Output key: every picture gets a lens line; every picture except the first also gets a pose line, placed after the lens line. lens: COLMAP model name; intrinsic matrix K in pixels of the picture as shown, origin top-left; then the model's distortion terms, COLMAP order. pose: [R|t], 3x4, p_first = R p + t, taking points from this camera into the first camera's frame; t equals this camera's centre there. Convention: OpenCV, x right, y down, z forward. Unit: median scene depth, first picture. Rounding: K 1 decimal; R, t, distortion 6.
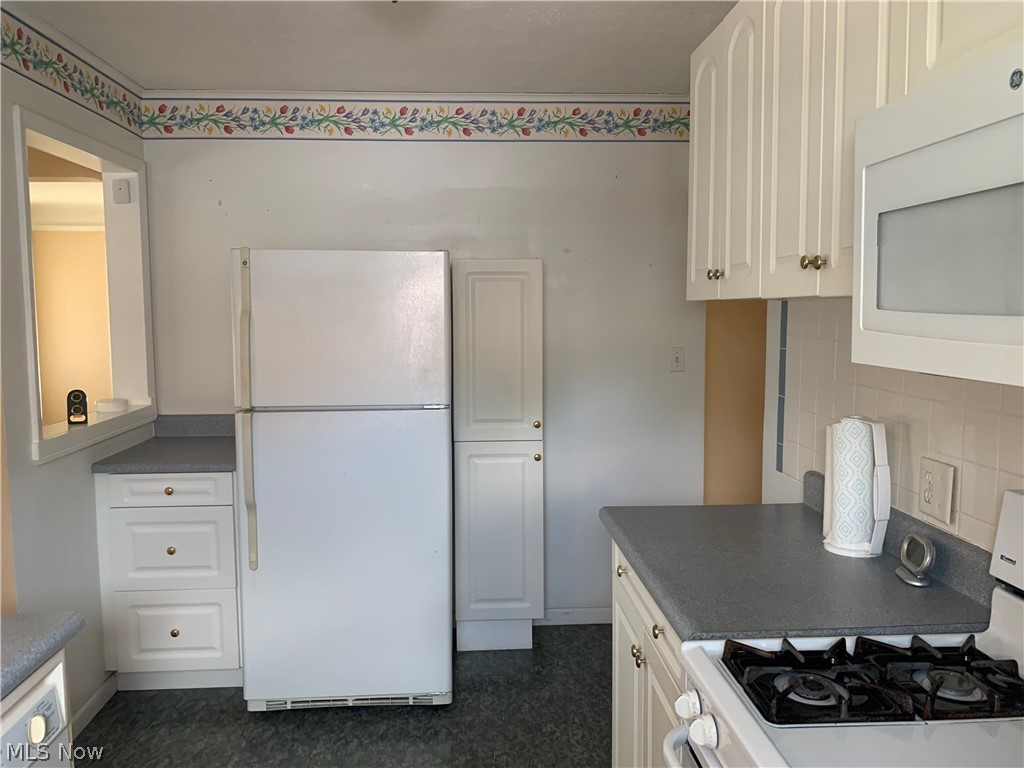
lens RADIAL K [[786.3, 0, 511.3], [0, 786.3, 382.3], [0, 0, 1]] dist [0.016982, -0.026659]
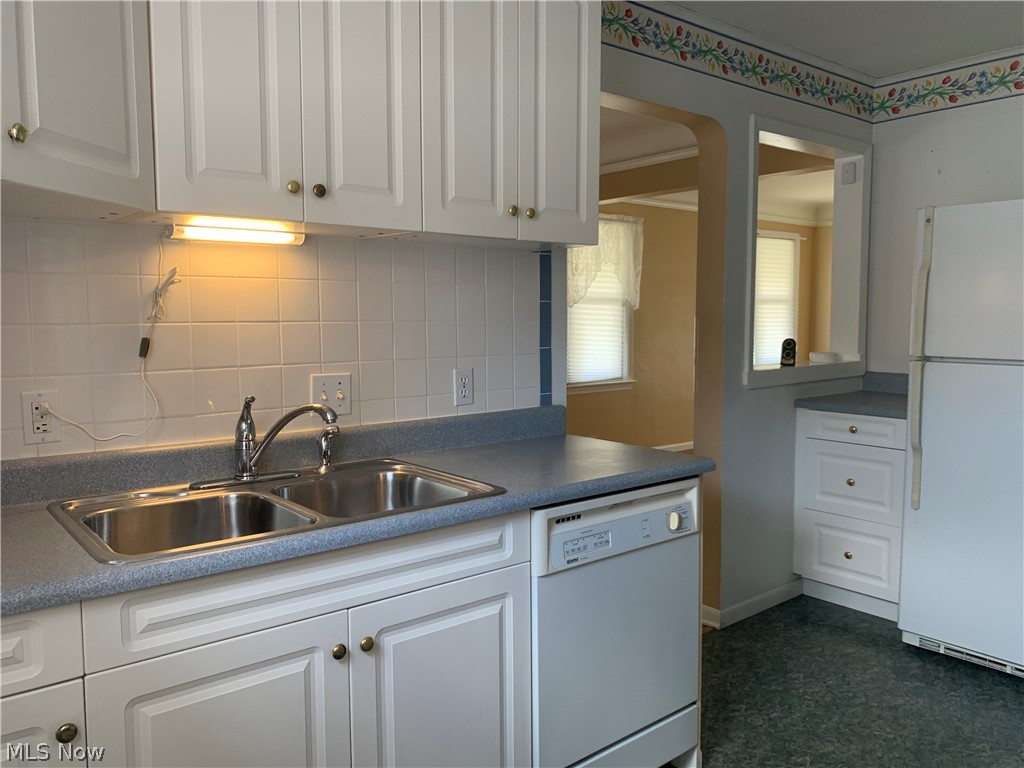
lens RADIAL K [[786.3, 0, 513.0], [0, 786.3, 381.6], [0, 0, 1]] dist [0.016982, -0.026659]
pose [[0.586054, 0.071039, -0.807152, 0.190173], [-0.071899, 0.996779, 0.035525, 0.062711], [0.807076, 0.037214, 0.589274, -0.070660]]
